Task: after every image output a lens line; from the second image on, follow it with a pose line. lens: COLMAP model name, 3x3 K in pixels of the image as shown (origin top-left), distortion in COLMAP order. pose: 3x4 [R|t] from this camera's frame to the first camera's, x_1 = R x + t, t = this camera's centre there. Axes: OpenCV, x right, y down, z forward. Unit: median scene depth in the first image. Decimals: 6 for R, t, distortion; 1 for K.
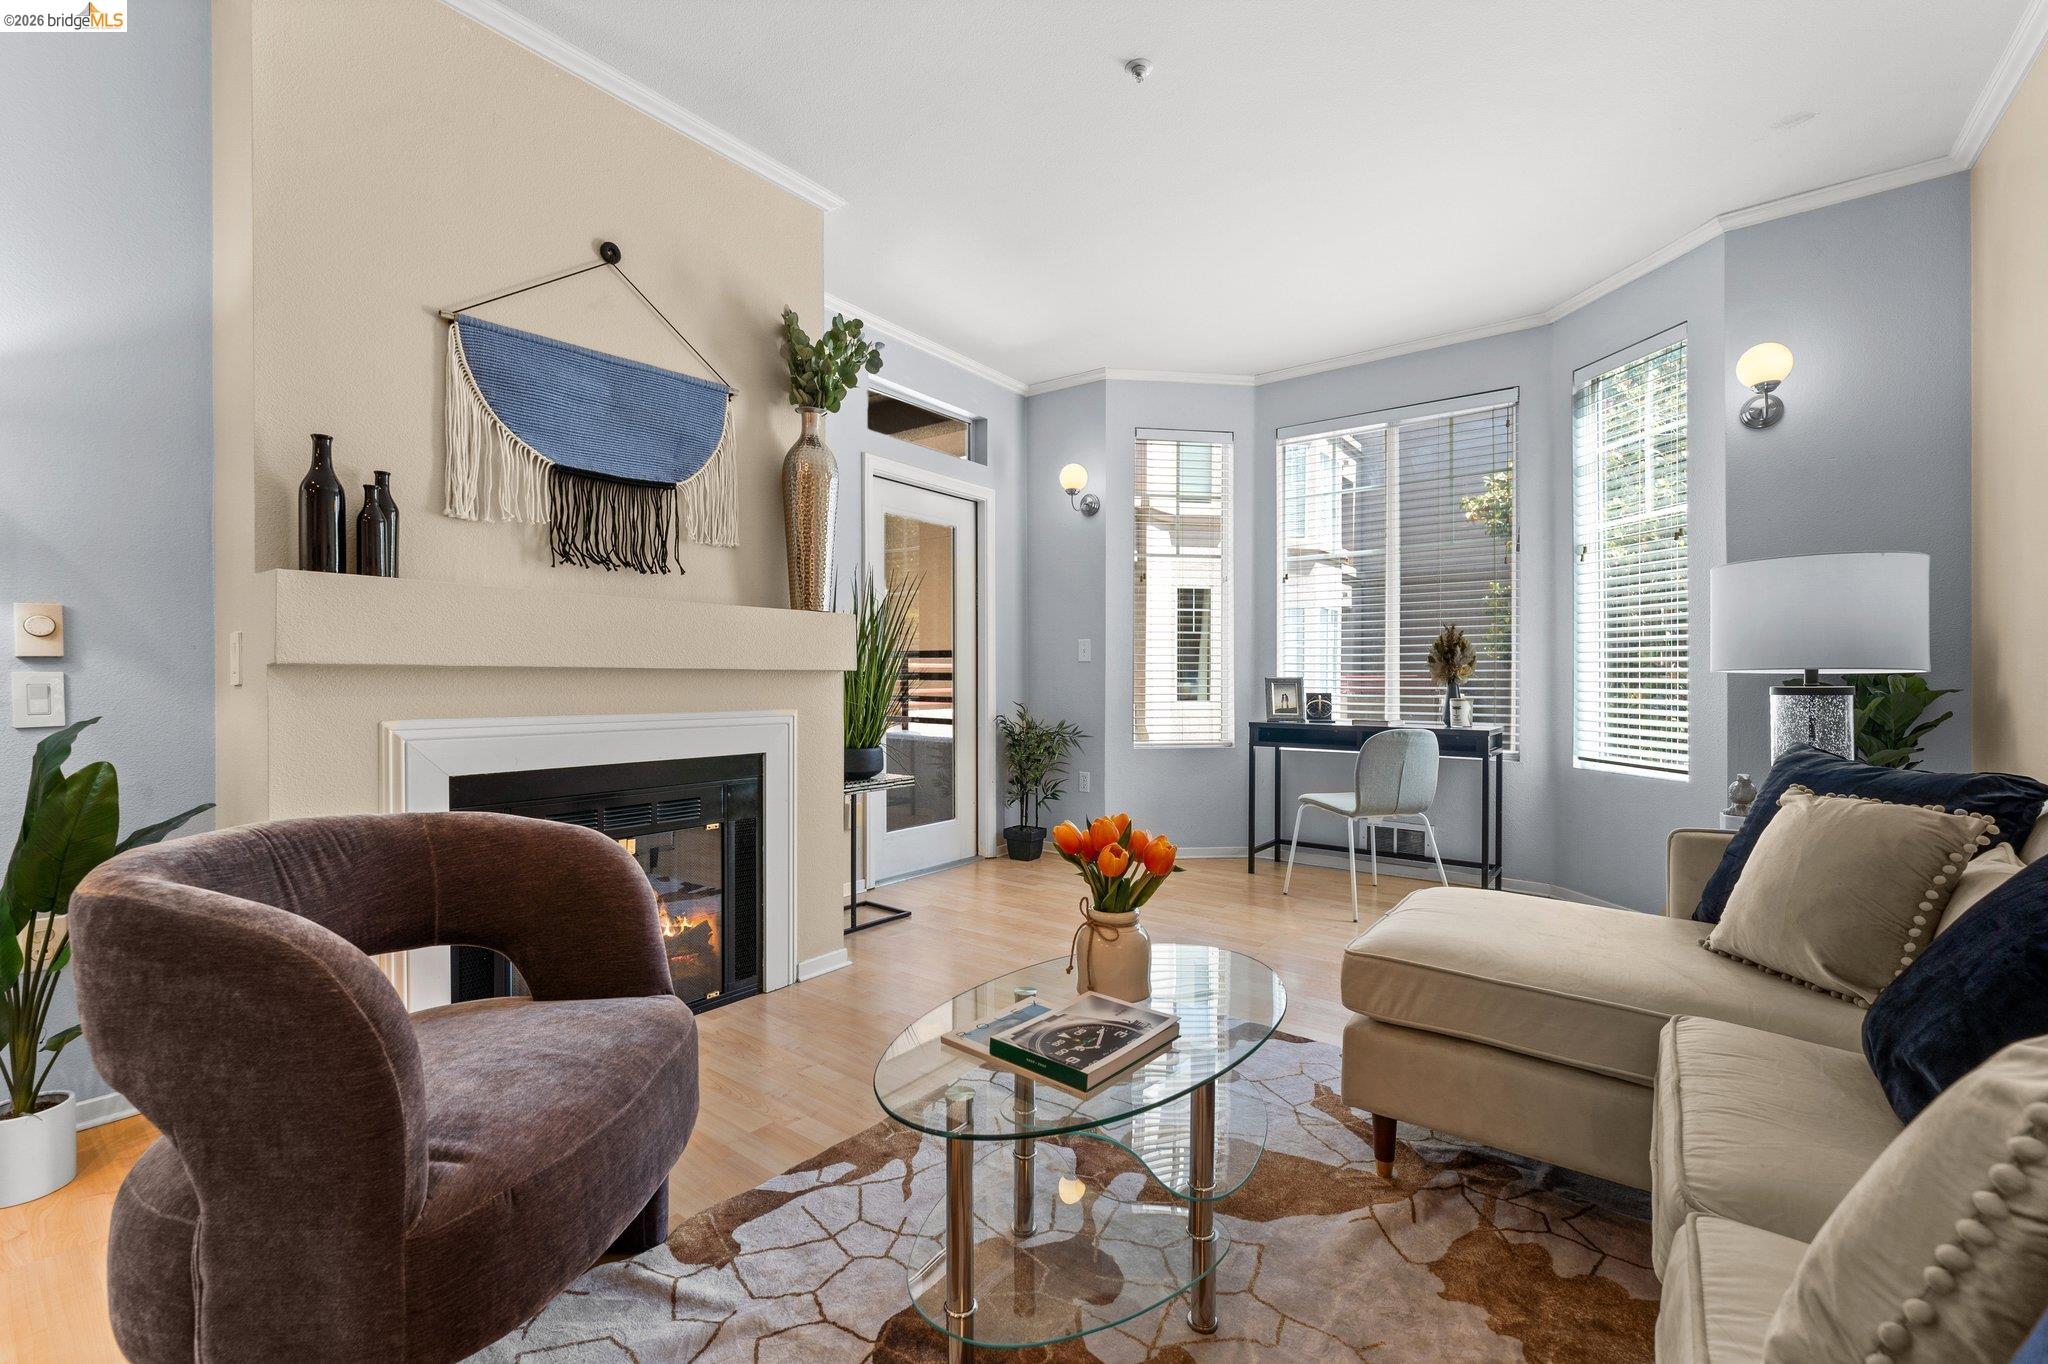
lens RADIAL K [[867.9, 0, 1017.0], [0, 867.9, 682.9], [0, 0, 1]] dist [-0.001670, -0.000137]
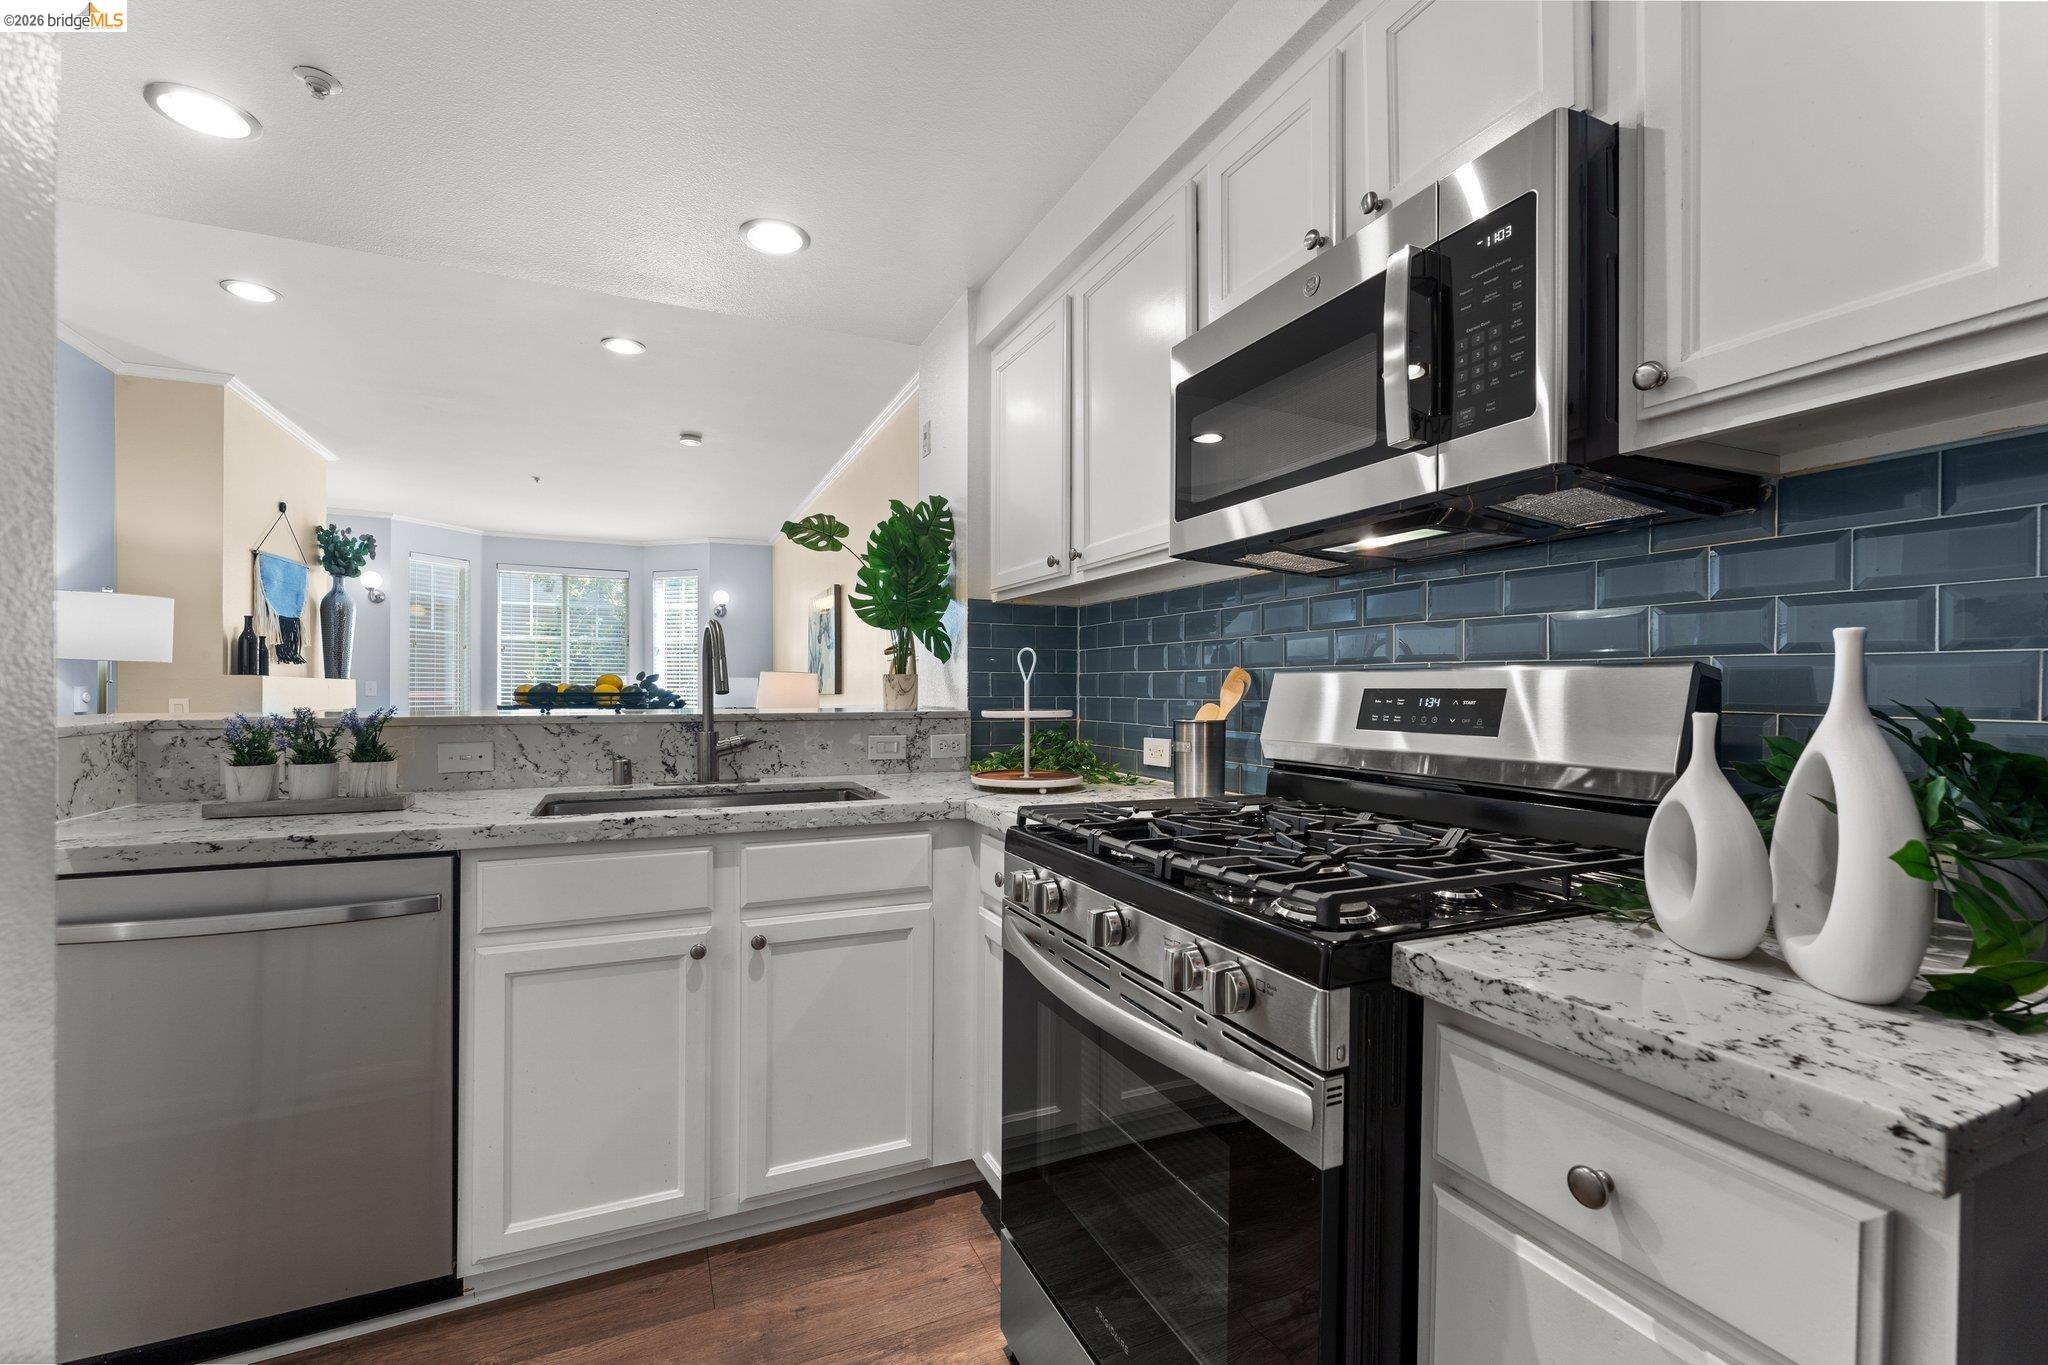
lens RADIAL K [[861.2, 0, 1013.1], [0, 861.2, 693.5], [0, 0, 1]] dist [-0.003300, -0.000515]
pose [[0.487562, 0.000807, 0.873088, -1.077820], [-0.000528, 1.000000, -0.000629, -0.044253], [-0.873088, -0.000155, 0.487562, -1.149950]]
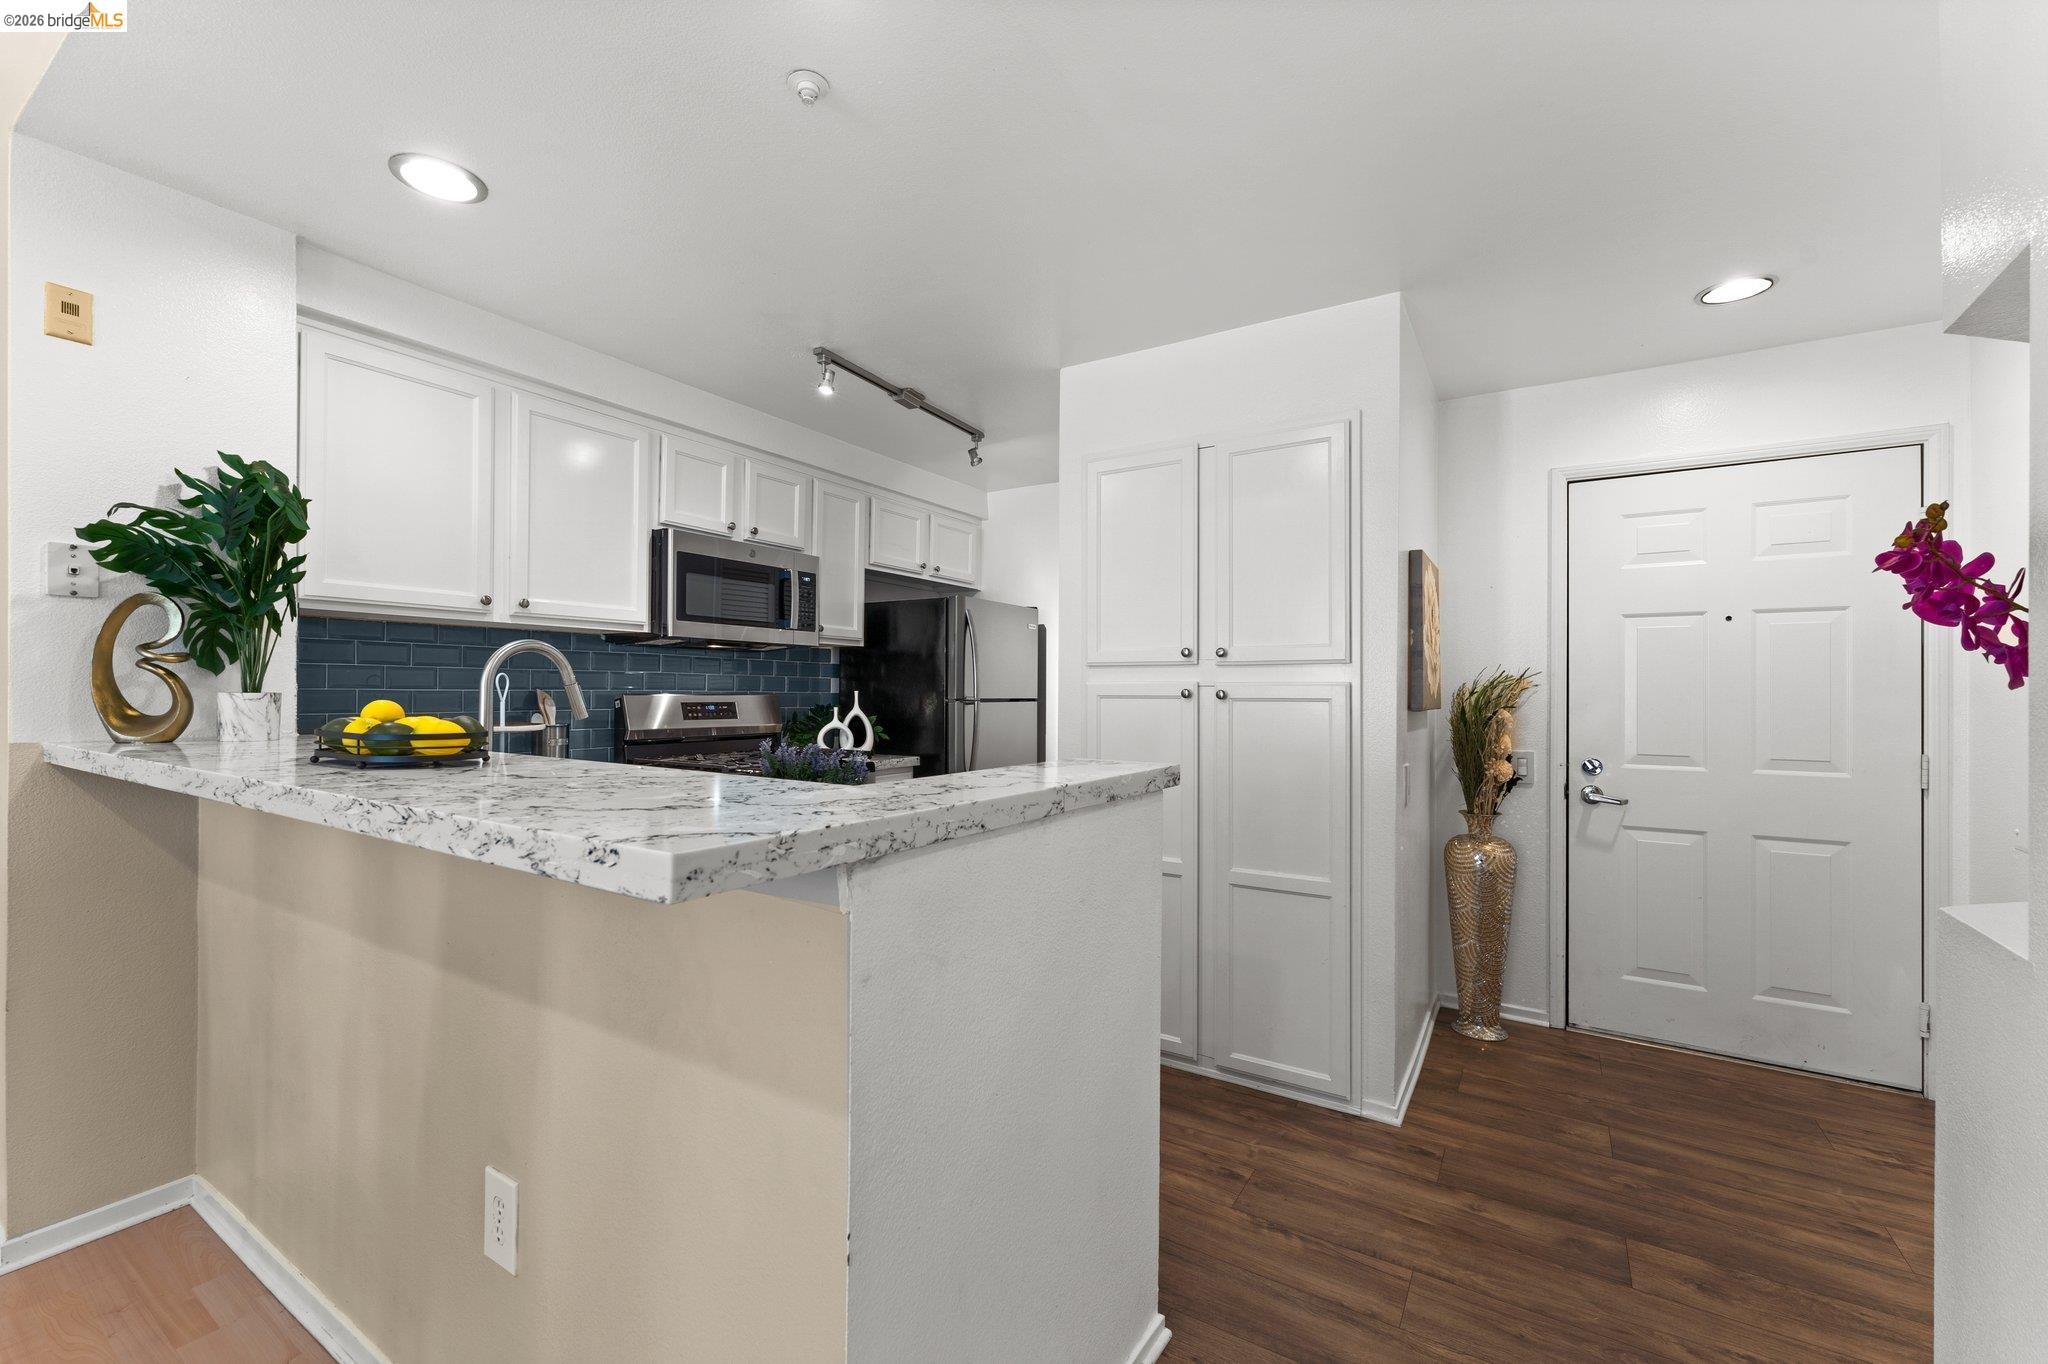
lens RADIAL K [[837.6, 0, 1016.8], [0, 837.6, 685.3], [0, 0, 1]] dist [0.002384, 0.000108]
pose [[-0.996740, -0.004287, -0.080573, -0.906917], [-0.004343, 0.999990, 0.000519, -0.071533], [0.080570, 0.000867, -0.996749, -0.000640]]
